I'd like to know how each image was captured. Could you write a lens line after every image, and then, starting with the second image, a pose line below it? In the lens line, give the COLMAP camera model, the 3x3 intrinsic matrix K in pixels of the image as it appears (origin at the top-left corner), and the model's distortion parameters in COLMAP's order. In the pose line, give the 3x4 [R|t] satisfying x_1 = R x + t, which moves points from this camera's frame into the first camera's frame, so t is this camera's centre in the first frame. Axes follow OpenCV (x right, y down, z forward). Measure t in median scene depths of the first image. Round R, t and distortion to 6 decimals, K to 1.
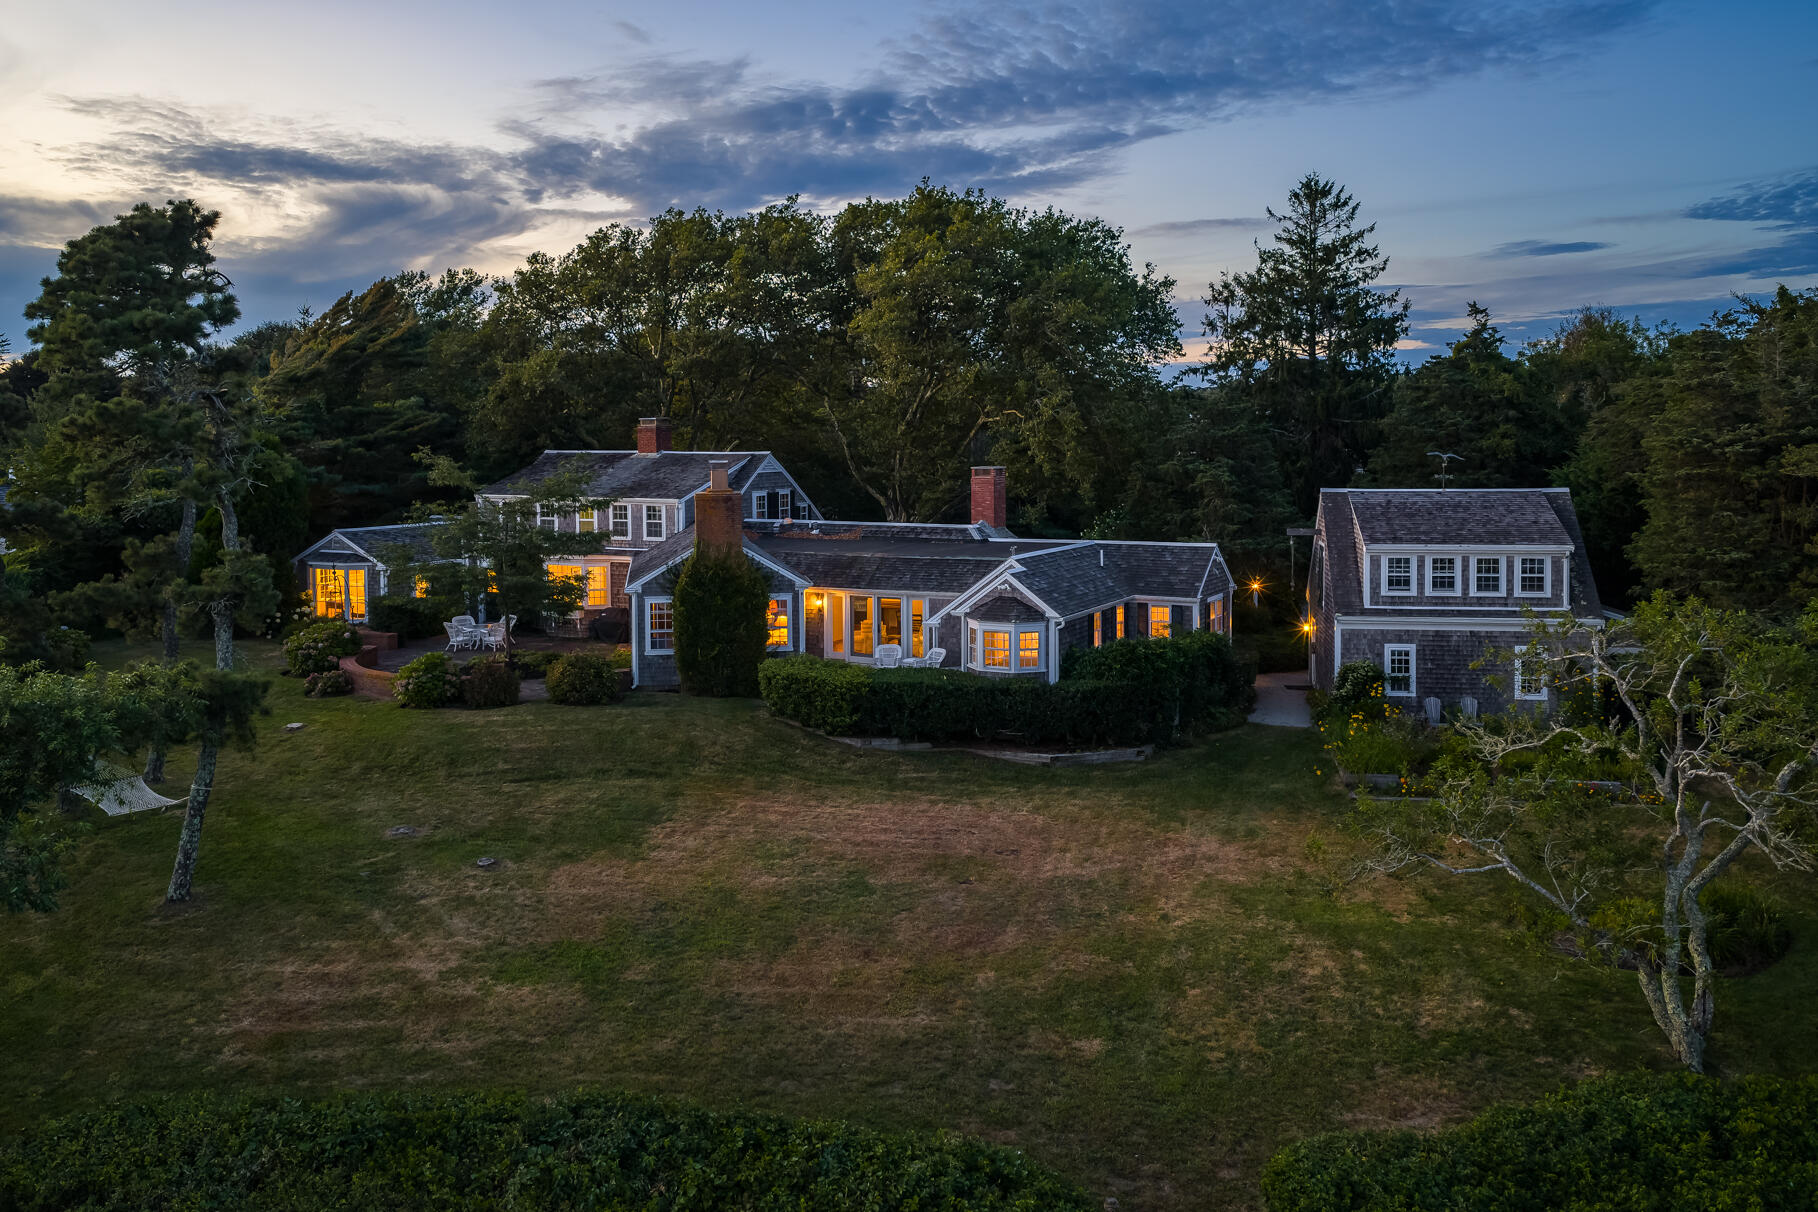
lens RADIAL K [[1428.9, 0, 924.5], [0, 1428.9, 611.5], [0, 0, 1]] dist [0.019968, -0.019341]
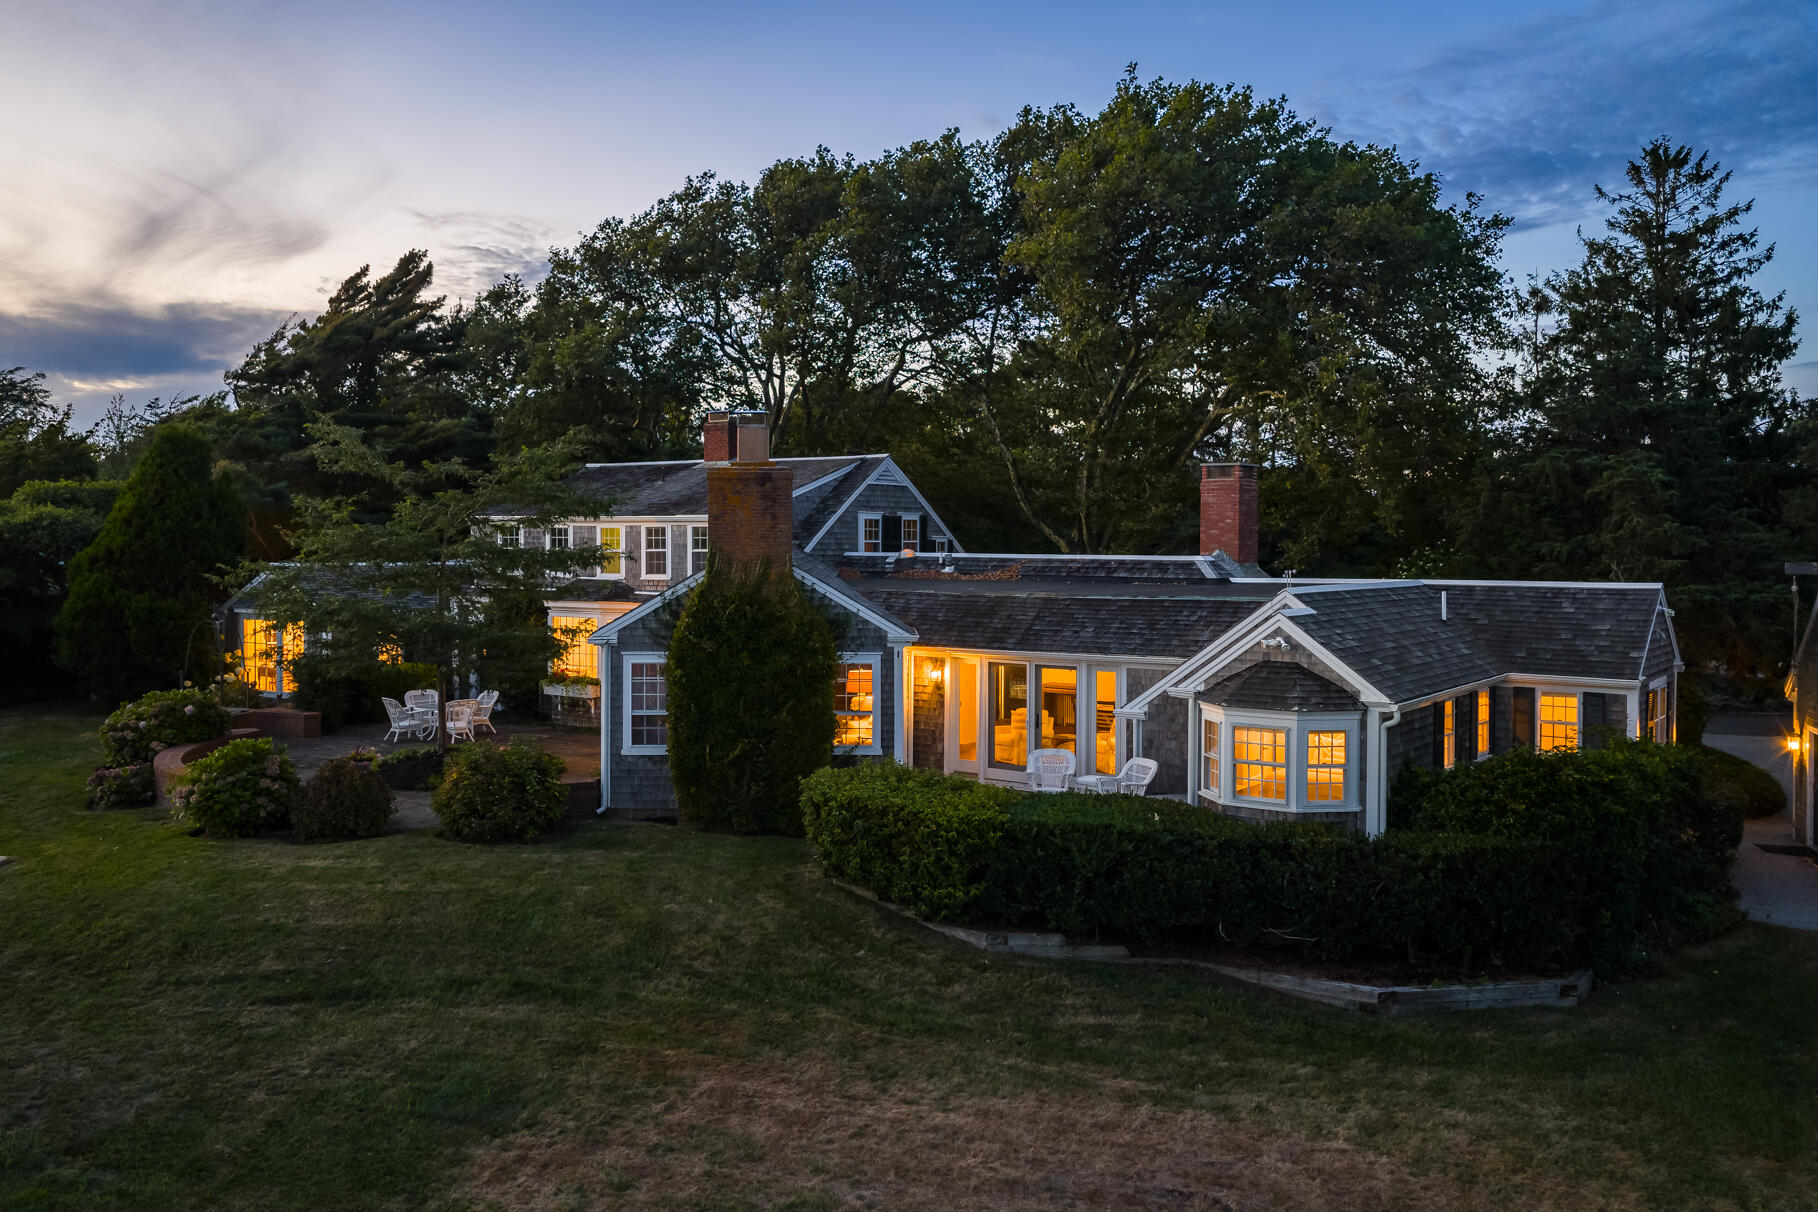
lens RADIAL K [[1428.9, 0, 906.4], [0, 1428.9, 597.8], [0, 0, 1]] dist [0.019968, -0.019341]
pose [[0.987976, 0.013325, -0.154030, 0.003585], [-0.026798, 0.995958, -0.085726, 0.013953], [0.152265, 0.088823, 0.984340, 0.450691]]
